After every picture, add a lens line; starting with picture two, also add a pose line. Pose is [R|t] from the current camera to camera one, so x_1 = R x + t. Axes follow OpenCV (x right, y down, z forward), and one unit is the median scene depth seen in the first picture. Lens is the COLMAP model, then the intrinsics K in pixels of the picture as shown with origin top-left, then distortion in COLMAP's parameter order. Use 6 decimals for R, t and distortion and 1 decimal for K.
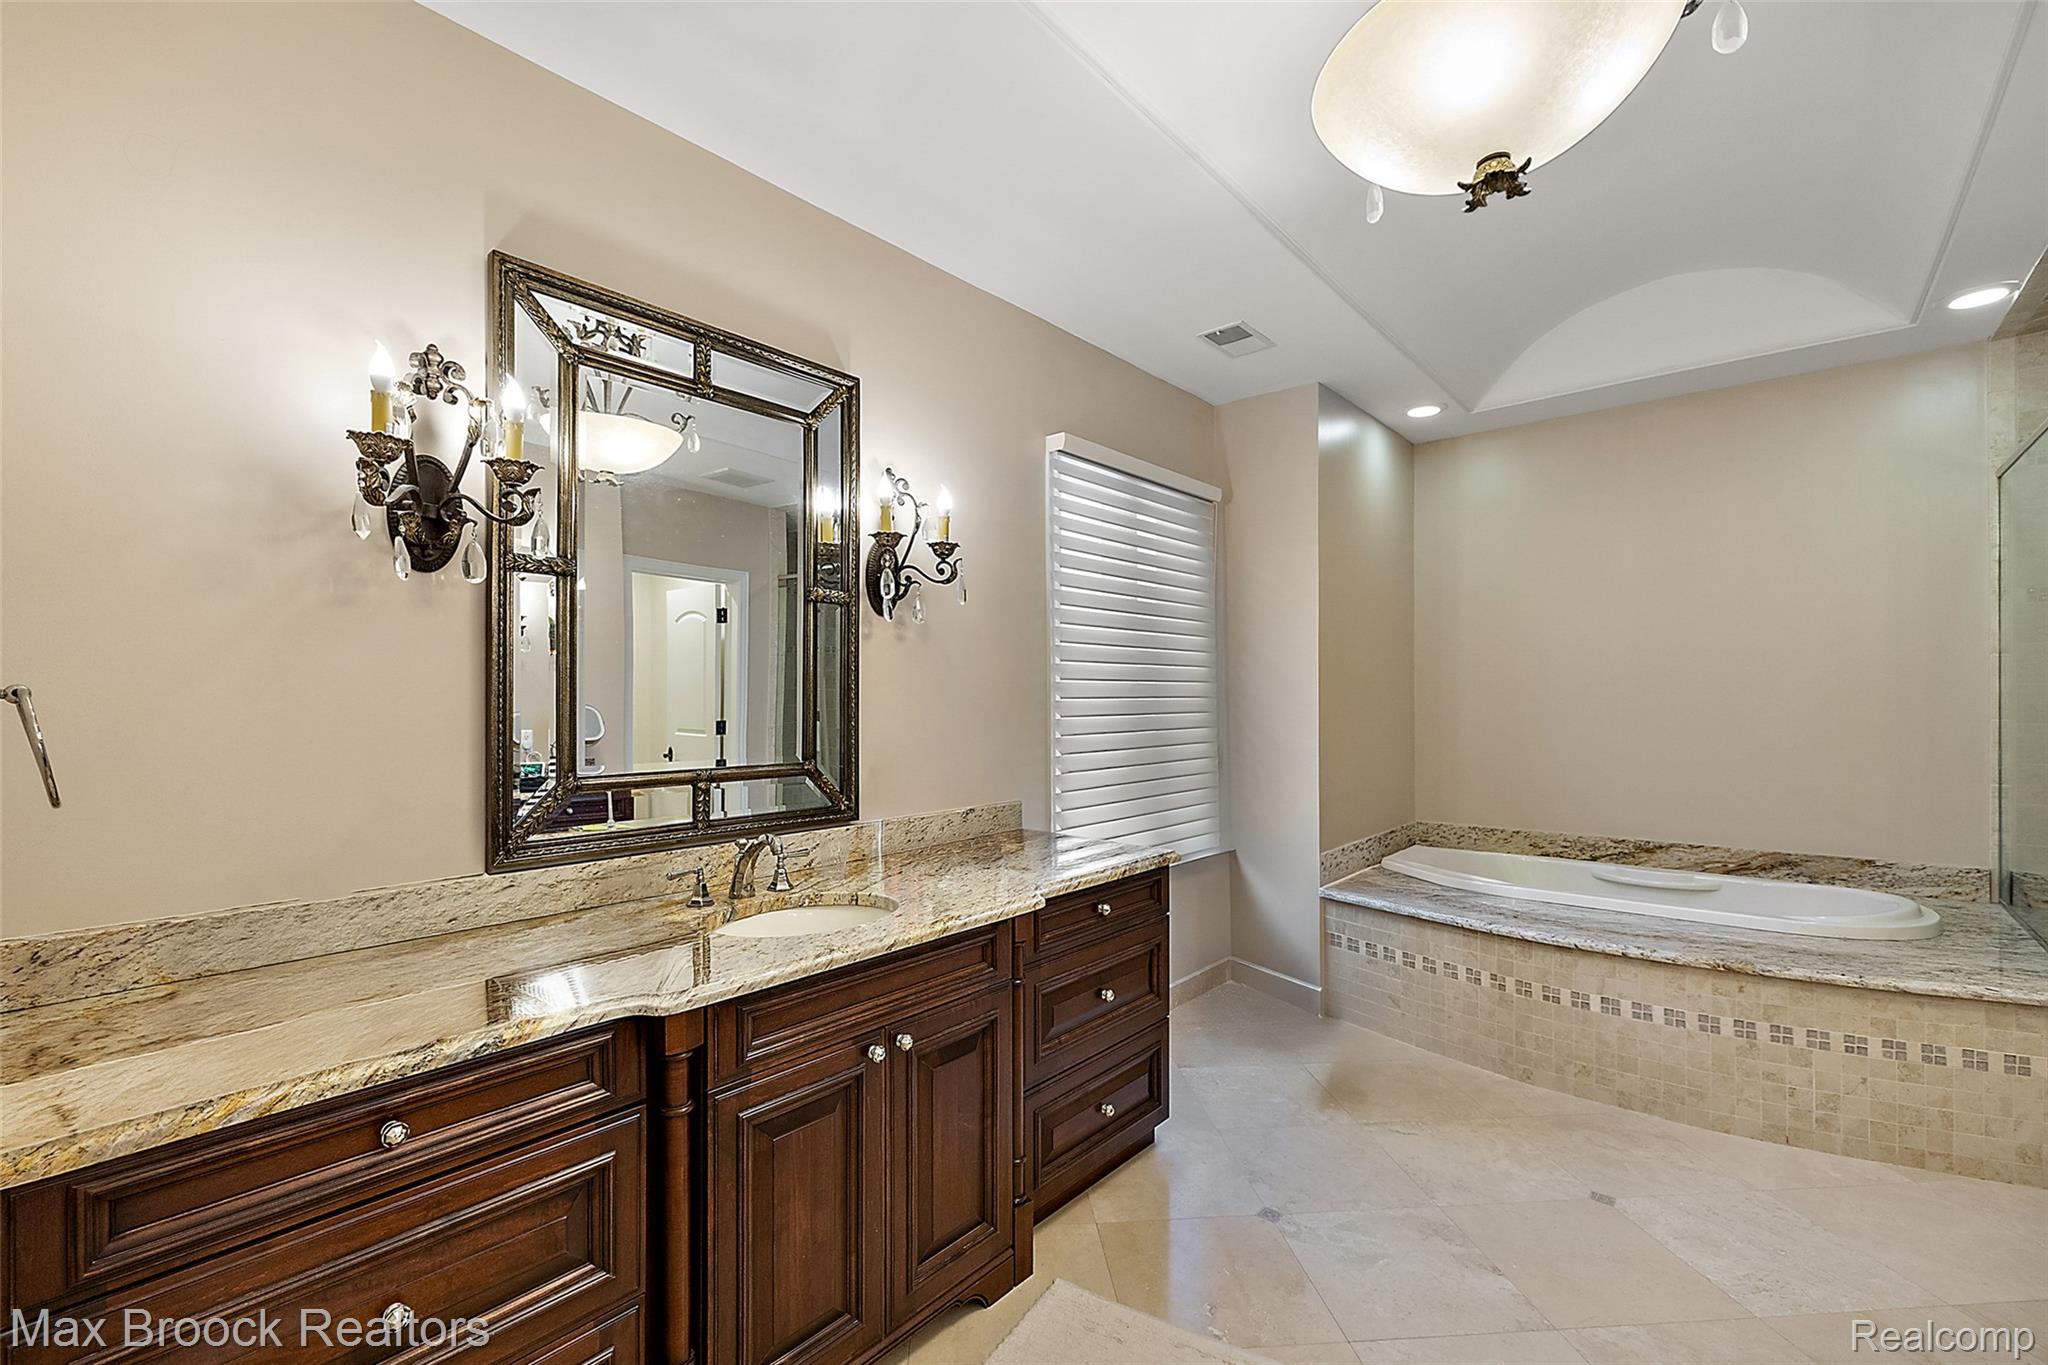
lens RADIAL K [[867.0, 0, 1016.9], [0, 867.0, 694.0], [0, 0, 1]] dist [-0.002465, -0.000702]
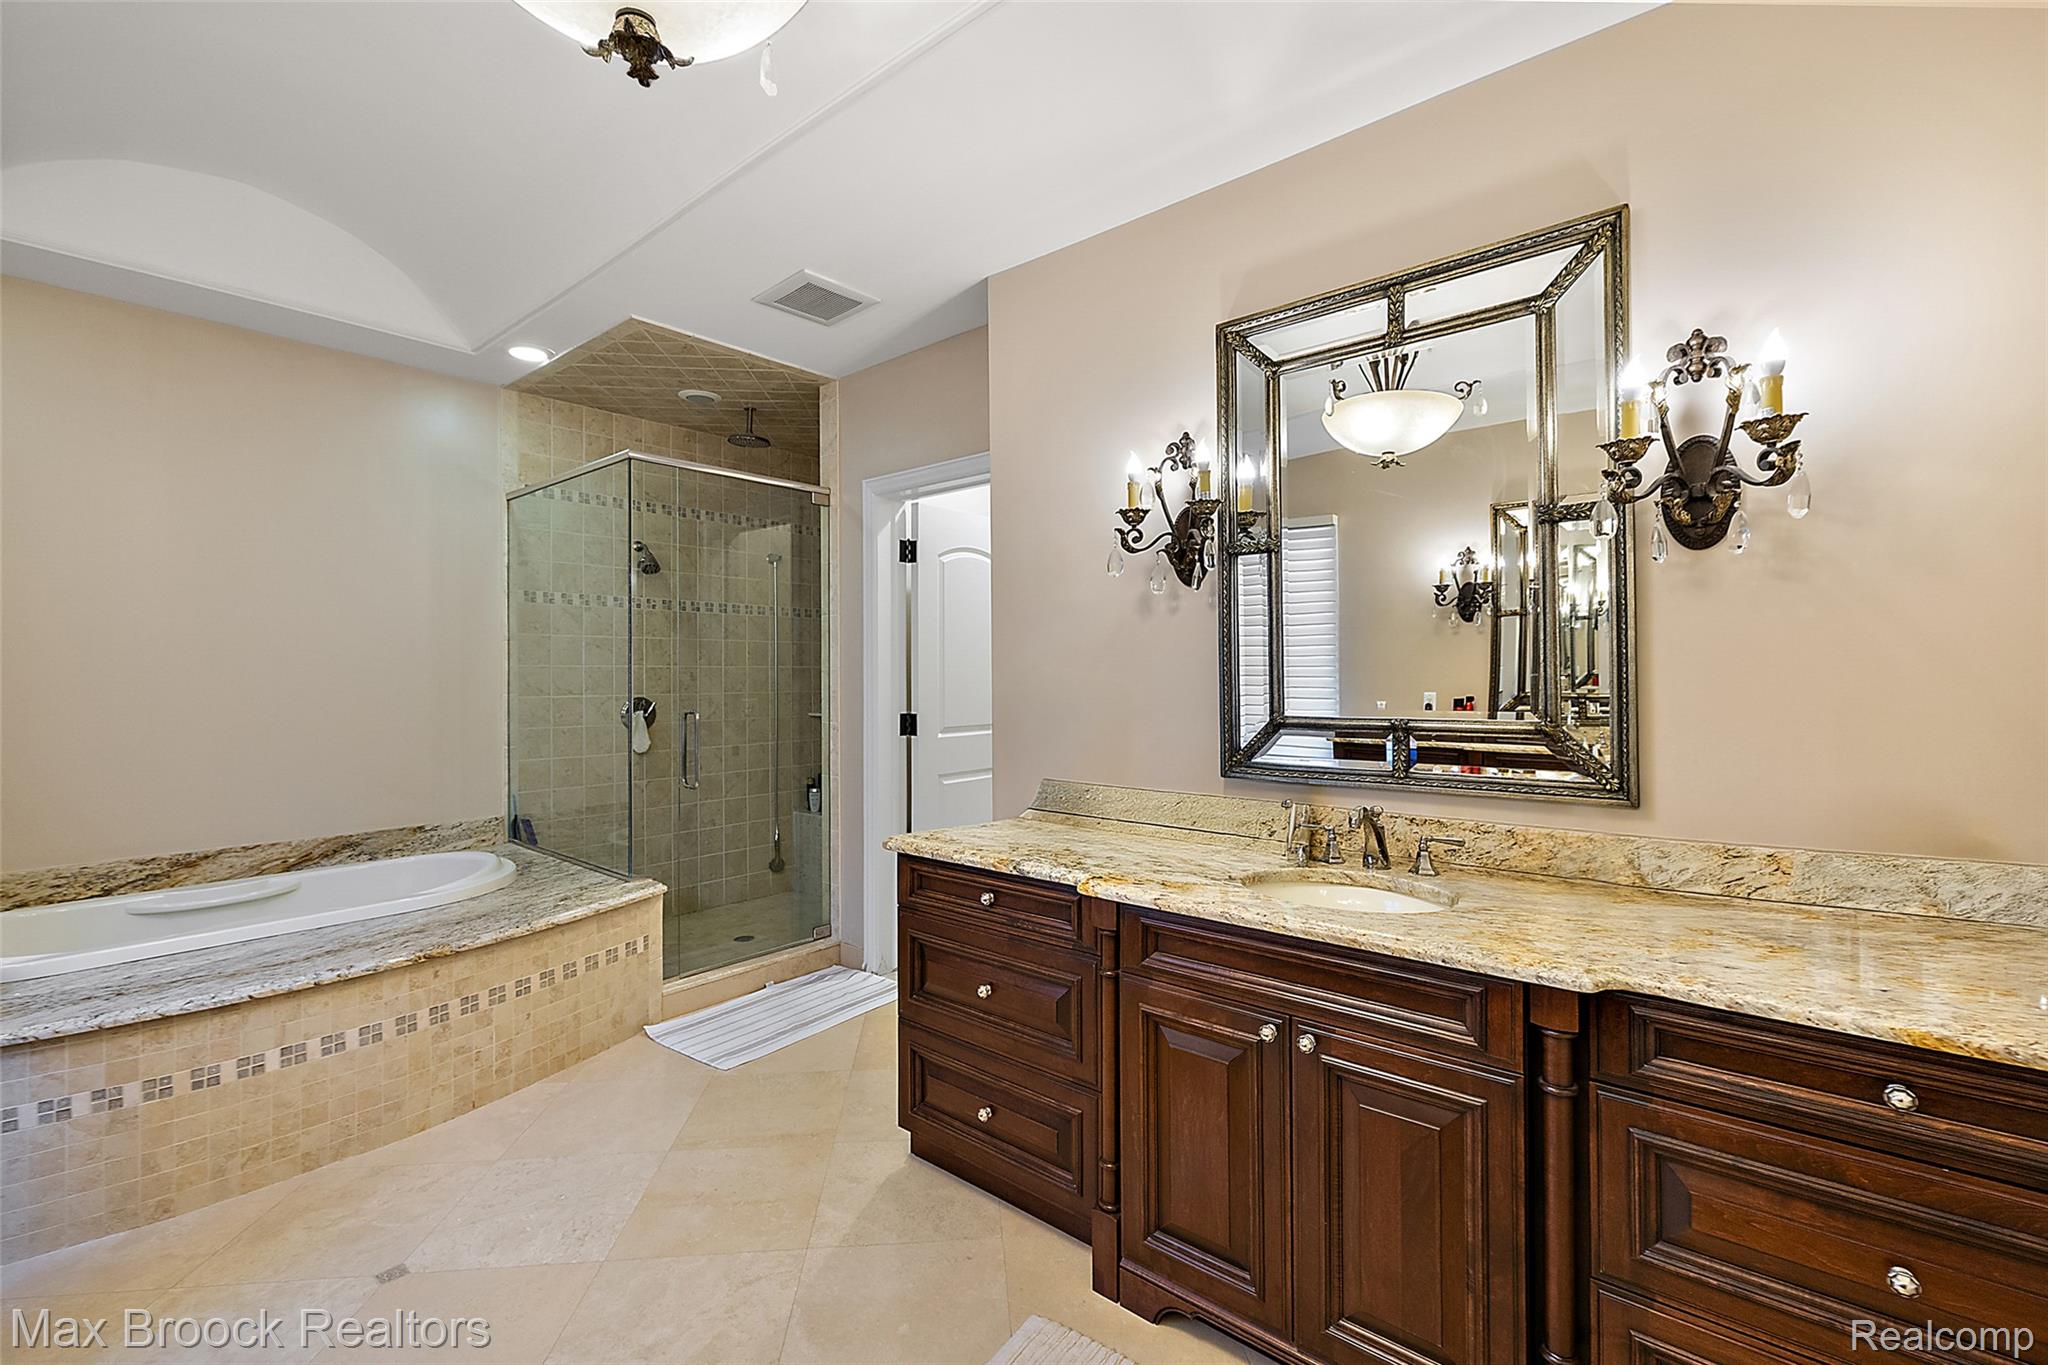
lens RADIAL K [[867.0, 0, 1016.0], [0, 867.0, 667.3], [0, 0, 1]] dist [-0.002465, -0.000702]
pose [[-0.009664, 0.010324, 0.999900, -0.134263], [0.000396, 0.999947, -0.010321, 0.004646], [-0.999953, 0.000296, -0.009668, 0.320994]]
